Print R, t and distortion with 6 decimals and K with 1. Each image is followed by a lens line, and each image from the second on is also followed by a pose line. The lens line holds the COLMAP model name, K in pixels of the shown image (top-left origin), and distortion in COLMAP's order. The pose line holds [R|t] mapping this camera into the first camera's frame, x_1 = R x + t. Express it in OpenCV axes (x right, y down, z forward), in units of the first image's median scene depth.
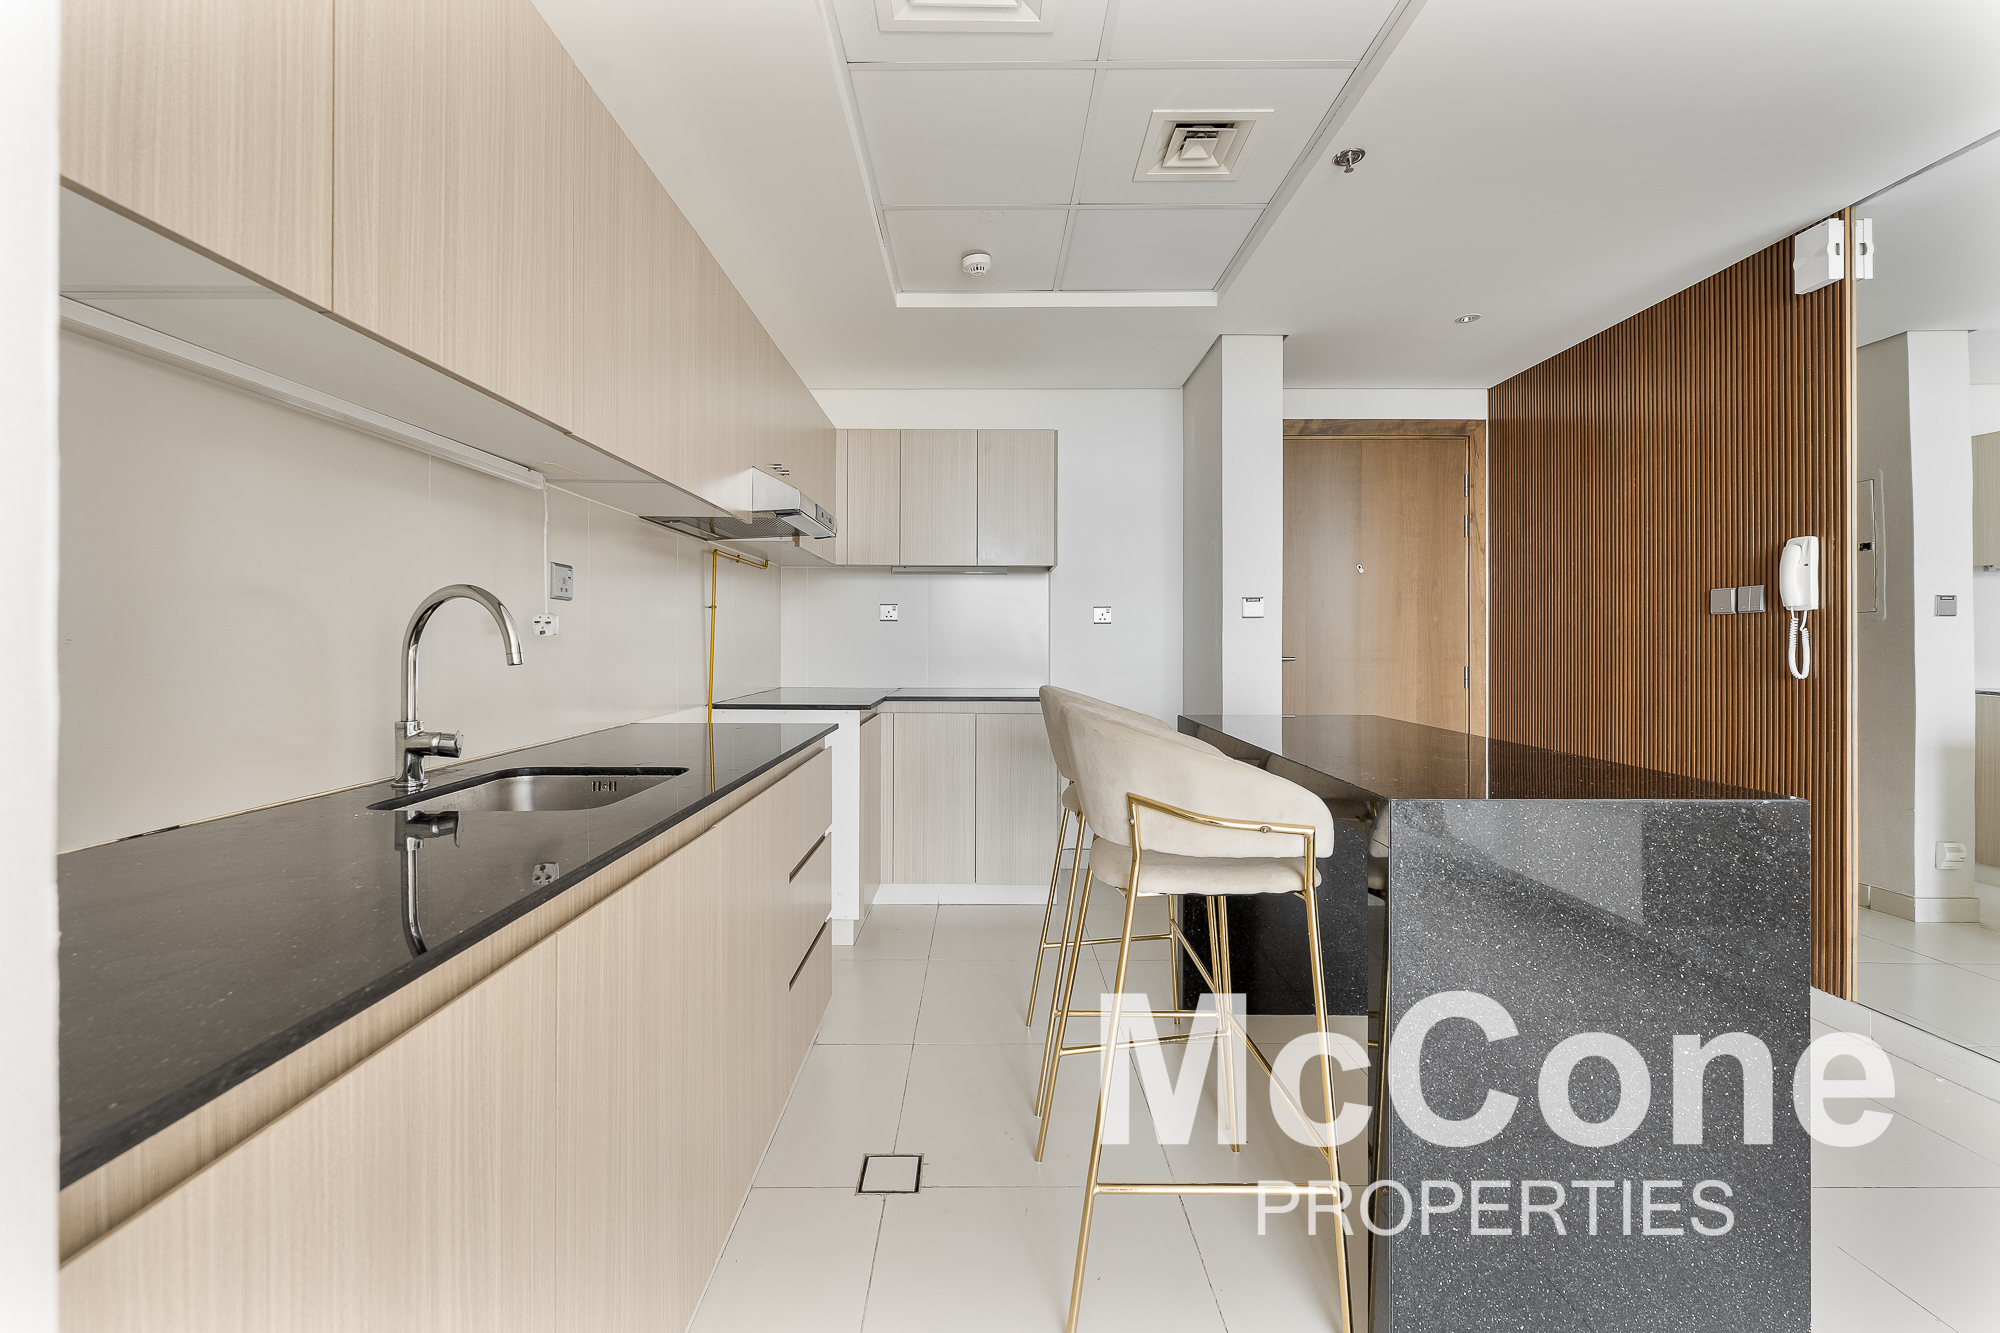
lens RADIAL K [[814.2, 0, 963.2], [0, 814.2, 654.9], [0, 0, 1]] dist [0.000908, 0.000017]
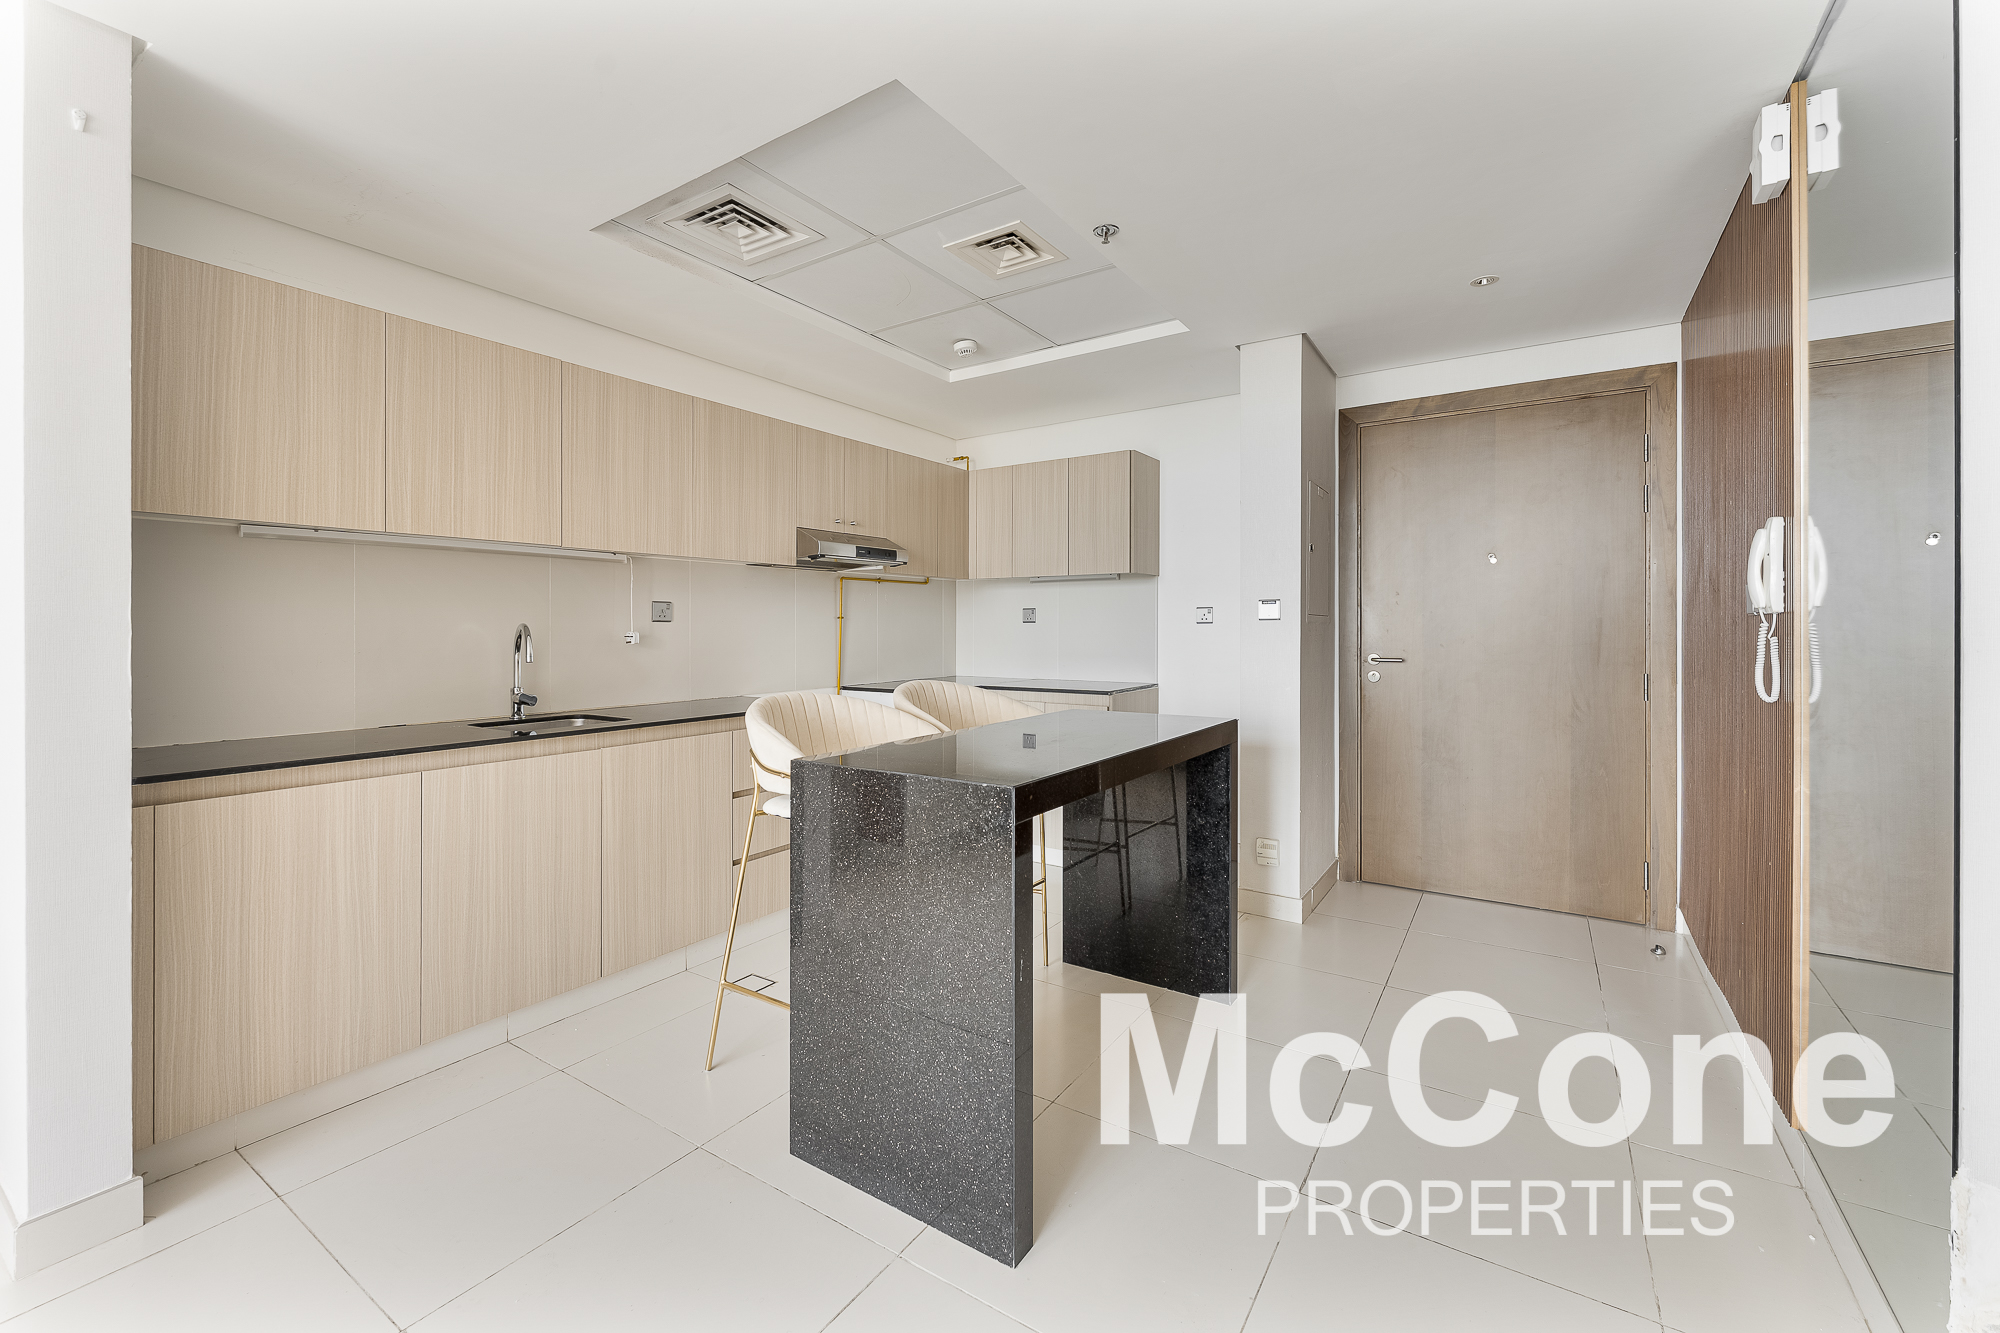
lens RADIAL K [[806.4, 0, 995.5], [0, 806.4, 618.0], [0, 0, 1]] dist [-0.000451, 0.000225]
pose [[0.838651, -0.011360, -0.544551, 0.745826], [-0.002965, 0.999672, -0.025421, -0.025572], [0.544661, 0.022934, 0.838343, -0.021829]]
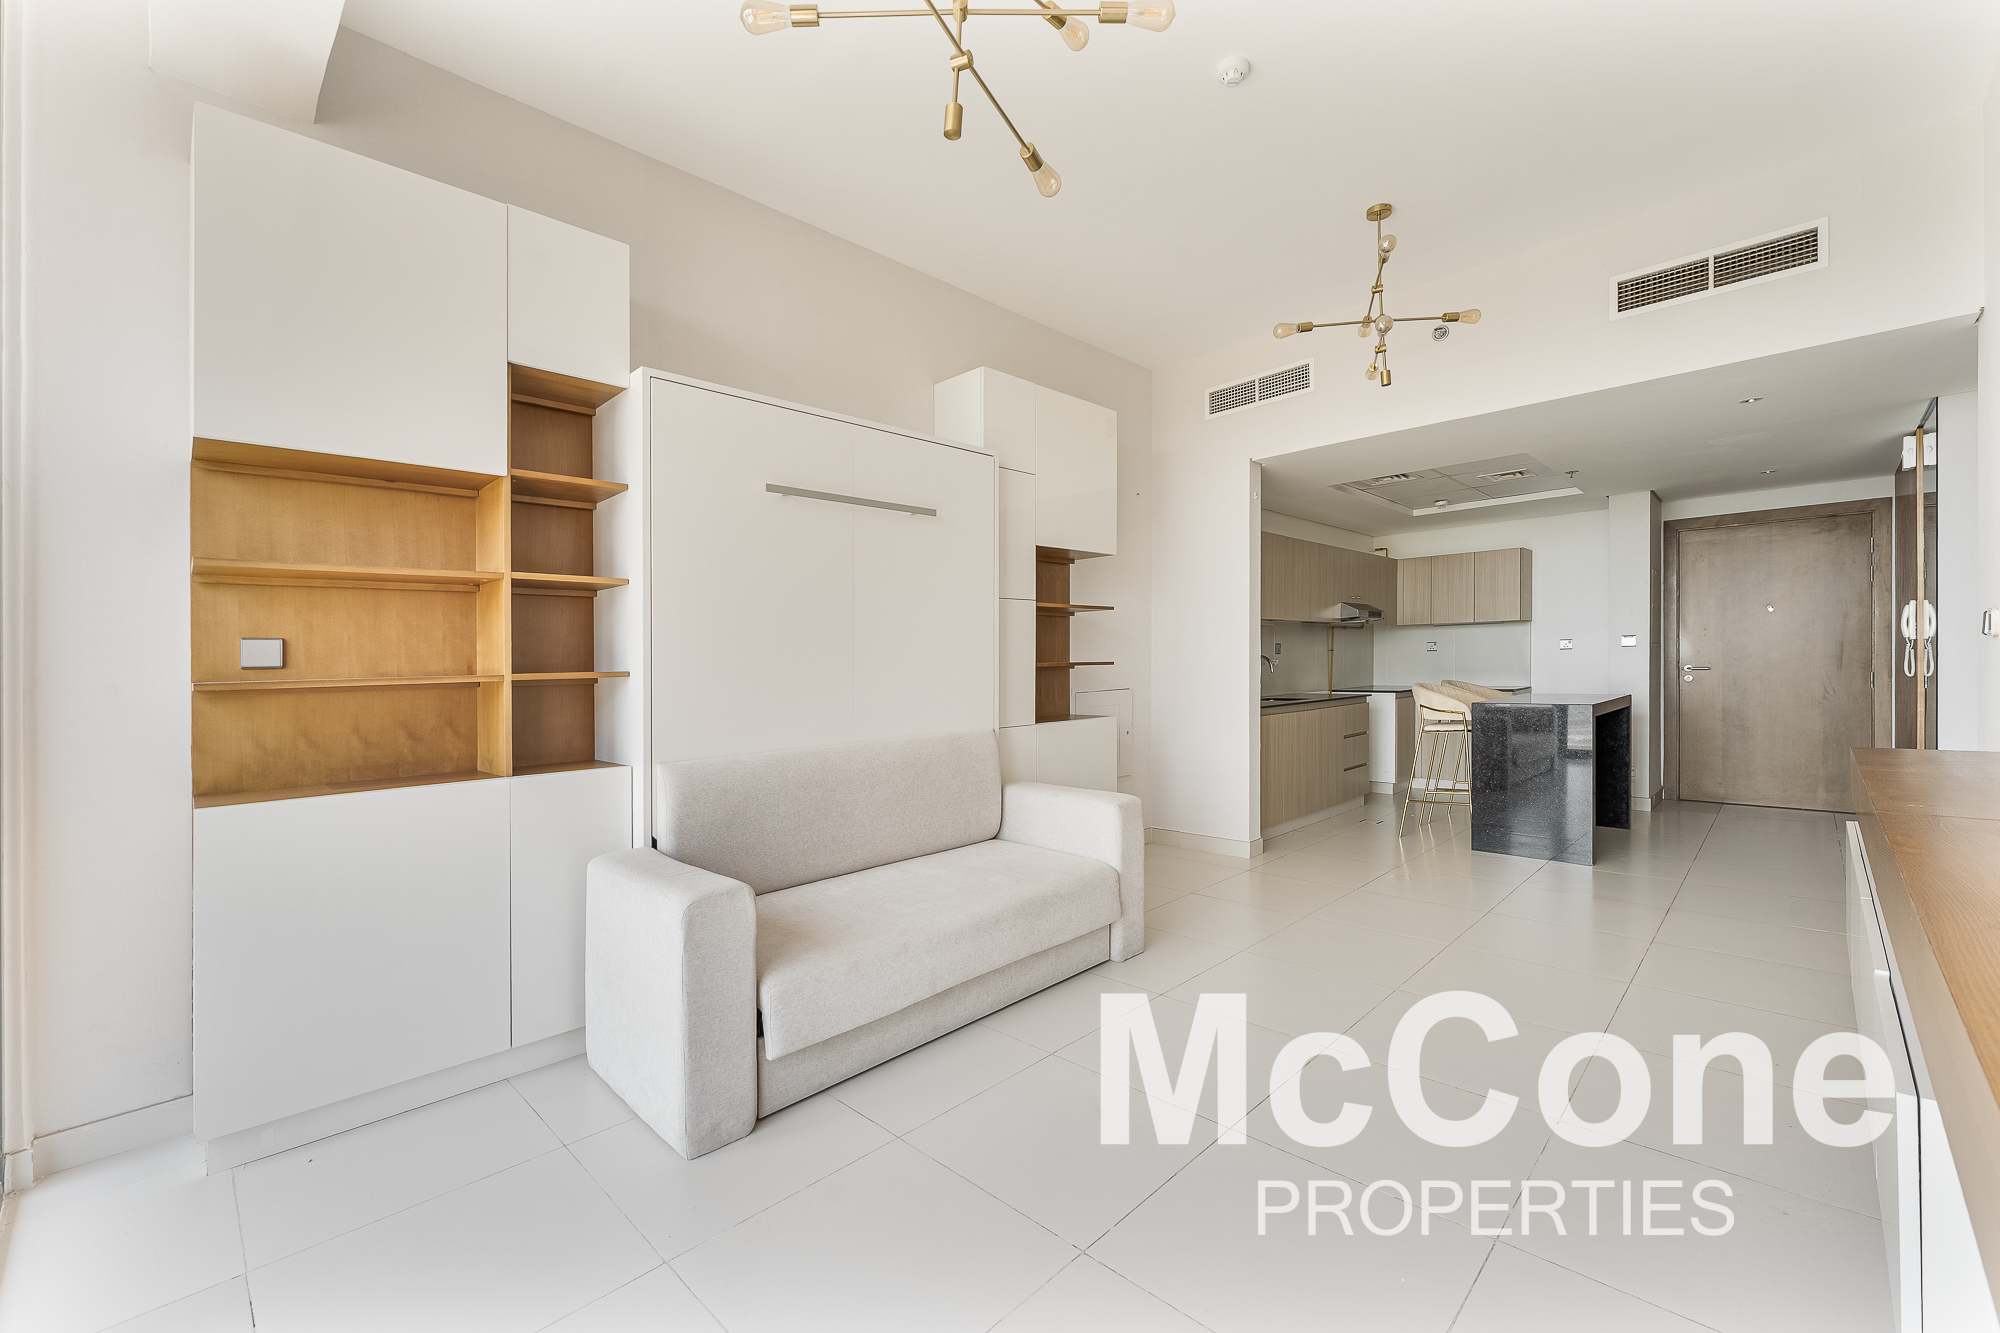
lens RADIAL K [[817.2, 0, 1000.0], [0, 817.2, 666.5], [0, 0, 1]] dist [0.000588, 0.000129]
pose [[0.723124, -0.012993, -0.690596, 0.730314], [0.010763, 0.999914, -0.007541, -0.000737], [0.690634, -0.001980, 0.723201, -1.617268]]
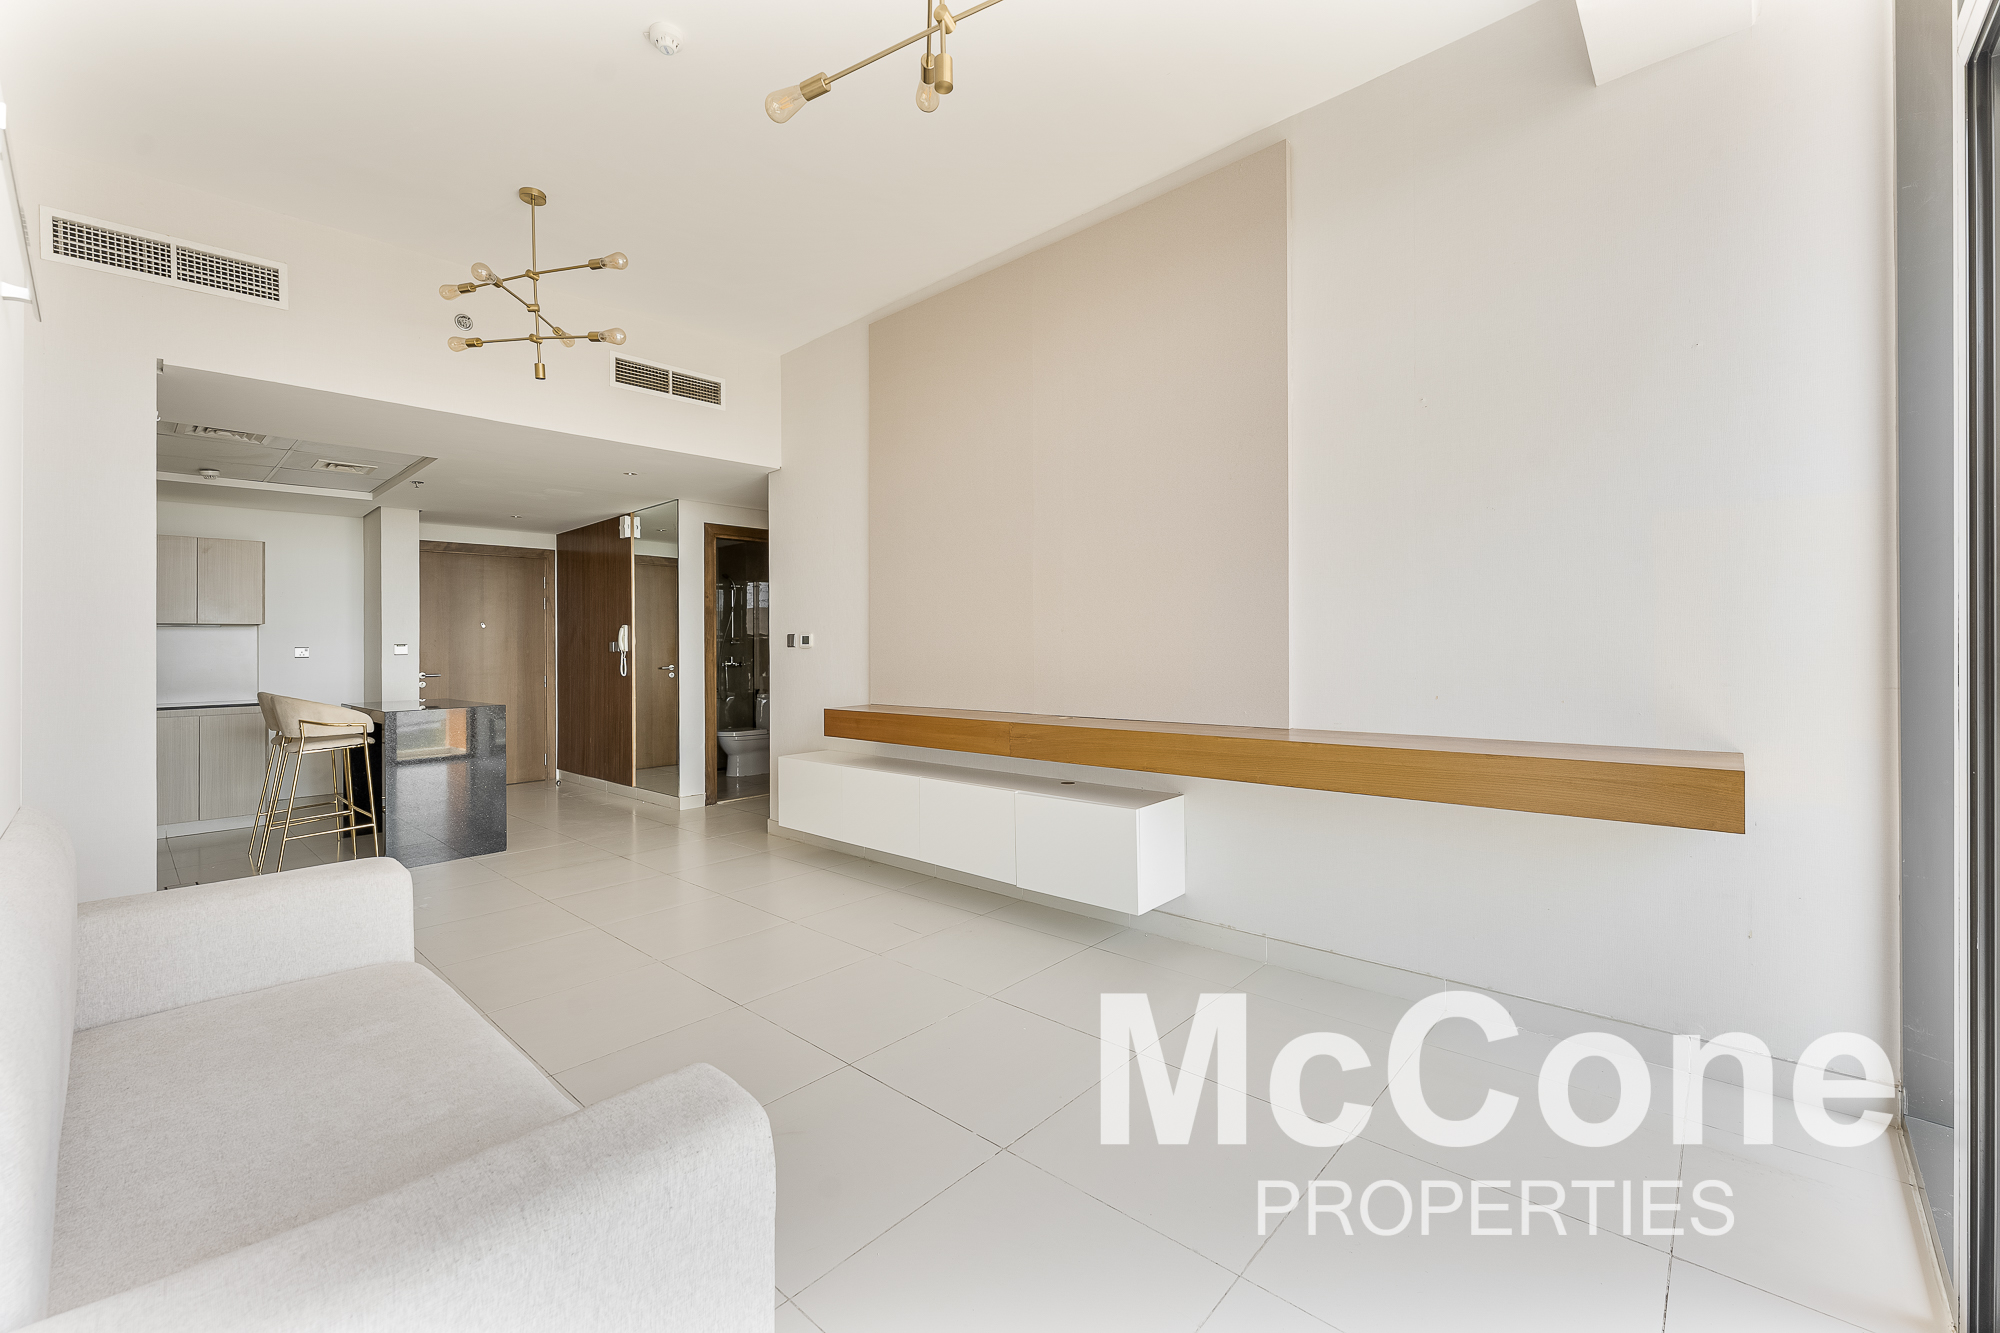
lens RADIAL K [[821.8, 0, 998.5], [0, 821.8, 631.2], [0, 0, 1]] dist [0.001447, 0.000162]
pose [[0.659934, 0.005856, 0.751300, -0.208425], [0.029210, 0.999014, -0.033444, 0.006058], [-0.750755, 0.044017, 0.659112, -1.620293]]
